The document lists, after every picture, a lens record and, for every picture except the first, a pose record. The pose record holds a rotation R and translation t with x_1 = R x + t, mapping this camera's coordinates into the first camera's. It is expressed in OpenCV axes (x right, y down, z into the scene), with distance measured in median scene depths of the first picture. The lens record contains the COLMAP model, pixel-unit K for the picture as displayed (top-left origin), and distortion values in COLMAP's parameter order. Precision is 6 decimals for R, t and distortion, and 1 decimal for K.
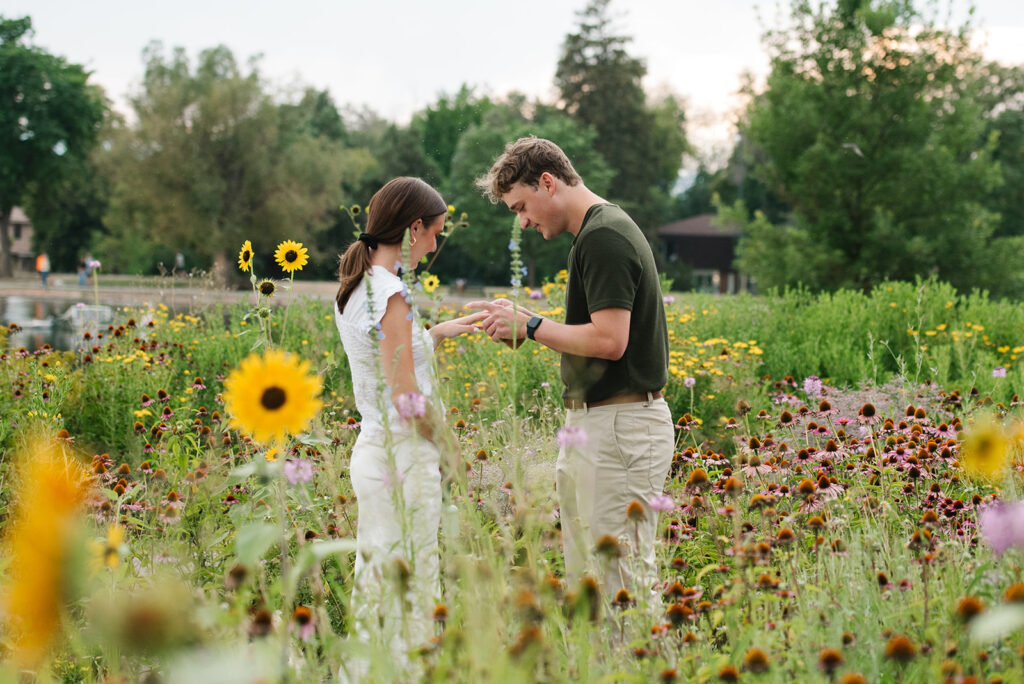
lens RADIAL K [[2744.4, 0, 488.8], [0, 2744.4, 341.8], [0, 0, 1]] dist [-0.051044, -0.007322]
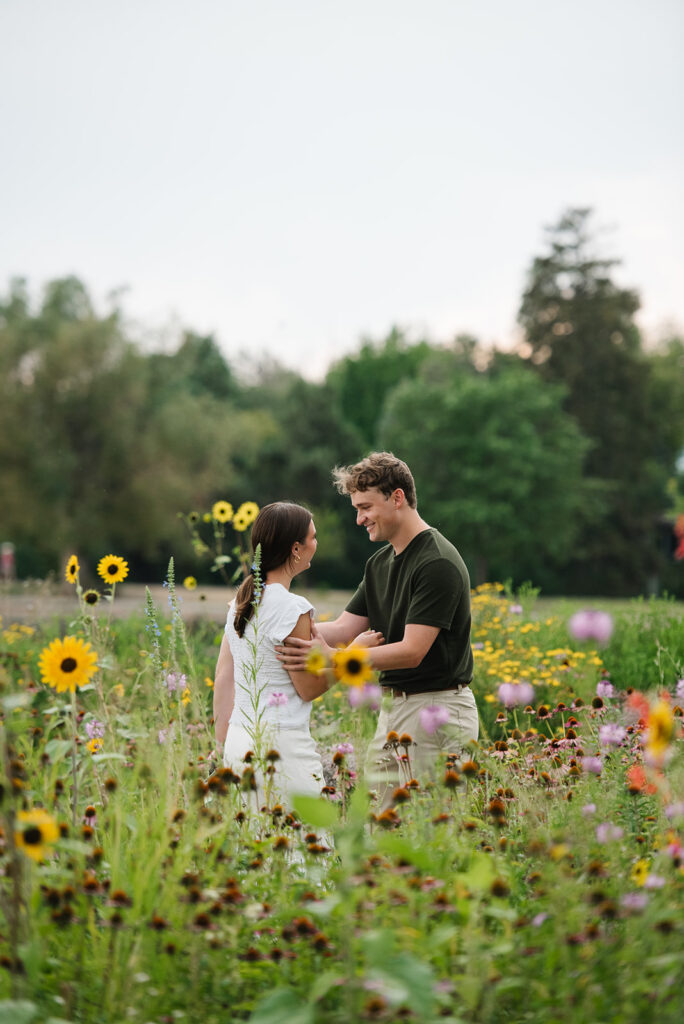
lens RADIAL K [[4118.8, 0, 320.3], [0, 4118.8, 512.2], [0, 0, 1]] dist [1.240554, -56.191519]
pose [[0.999241, -0.000500, -0.038952, 0.015835], [-0.001050, 0.999209, -0.039752, 0.002523], [0.038941, 0.039762, 0.998450, -0.138552]]
